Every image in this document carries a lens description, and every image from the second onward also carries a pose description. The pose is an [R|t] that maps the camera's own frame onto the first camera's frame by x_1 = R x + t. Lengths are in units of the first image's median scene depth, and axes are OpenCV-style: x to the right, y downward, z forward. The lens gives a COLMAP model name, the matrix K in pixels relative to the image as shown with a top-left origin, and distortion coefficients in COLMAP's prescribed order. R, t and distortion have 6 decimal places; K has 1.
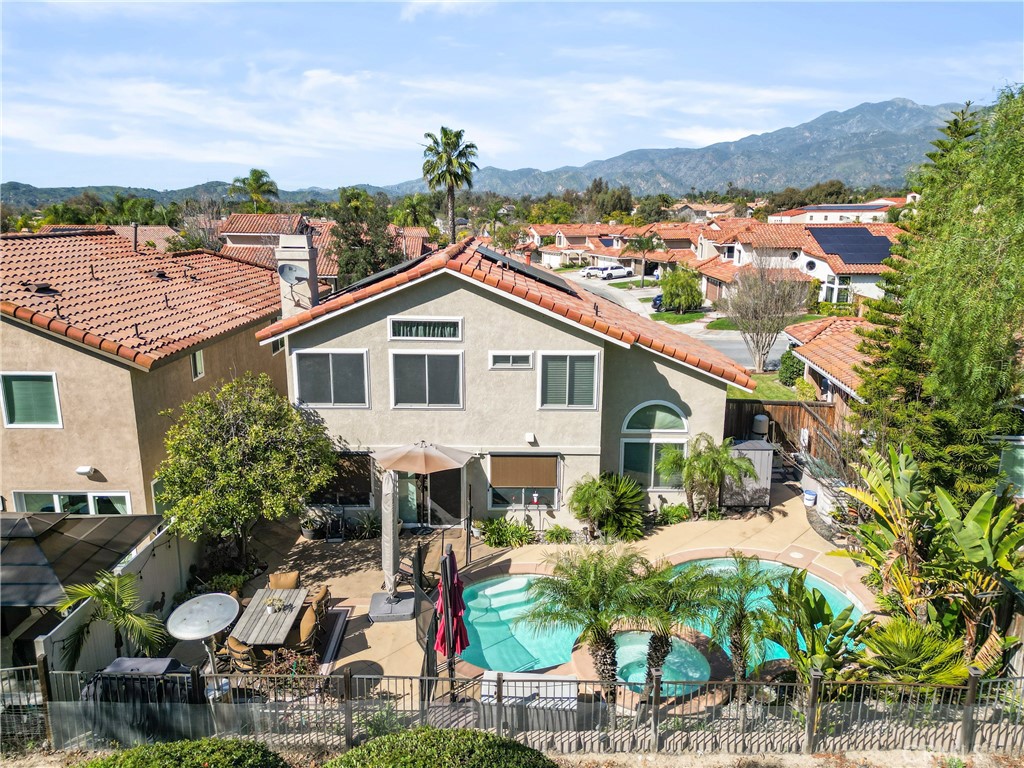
lens RADIAL K [[706.5, 0, 512.0], [0, 706.5, 384.0], [0, 0, 1]] dist [0.060319, -0.062373]
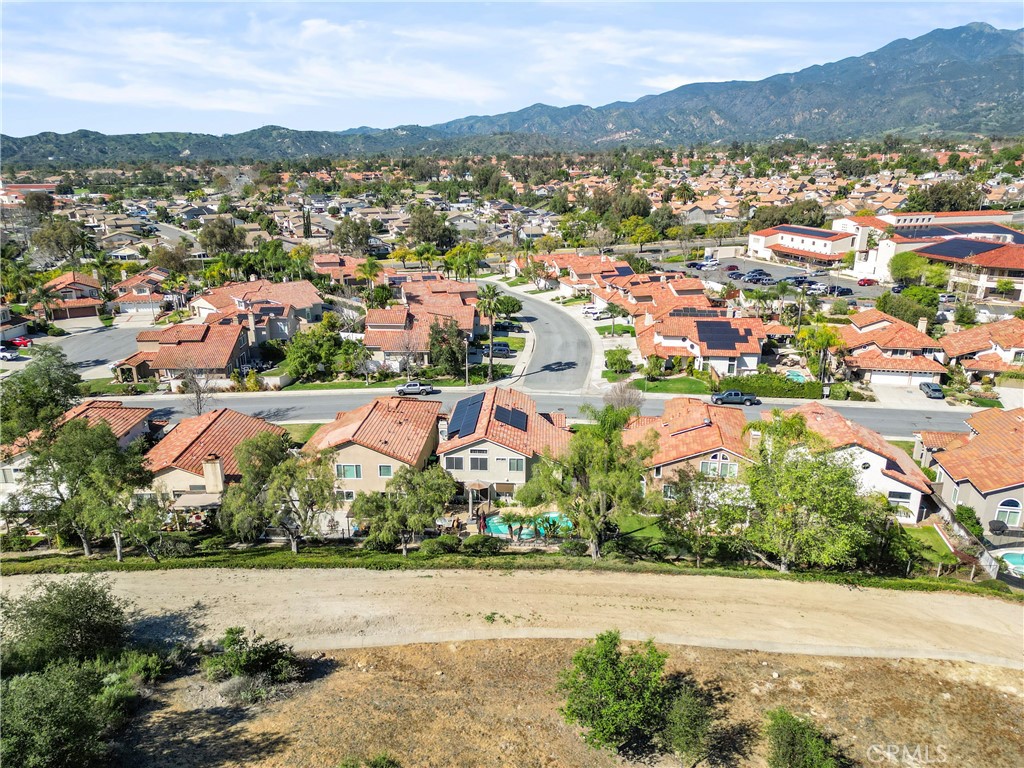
lens RADIAL K [[706.5, 0, 512.0], [0, 706.5, 384.0], [0, 0, 1]] dist [0.060319, -0.062373]
pose [[0.997703, 0.013485, -0.066389, 0.092712], [-0.007626, 0.996115, 0.087730, -0.235277], [0.067315, -0.087022, 0.993930, -0.835725]]
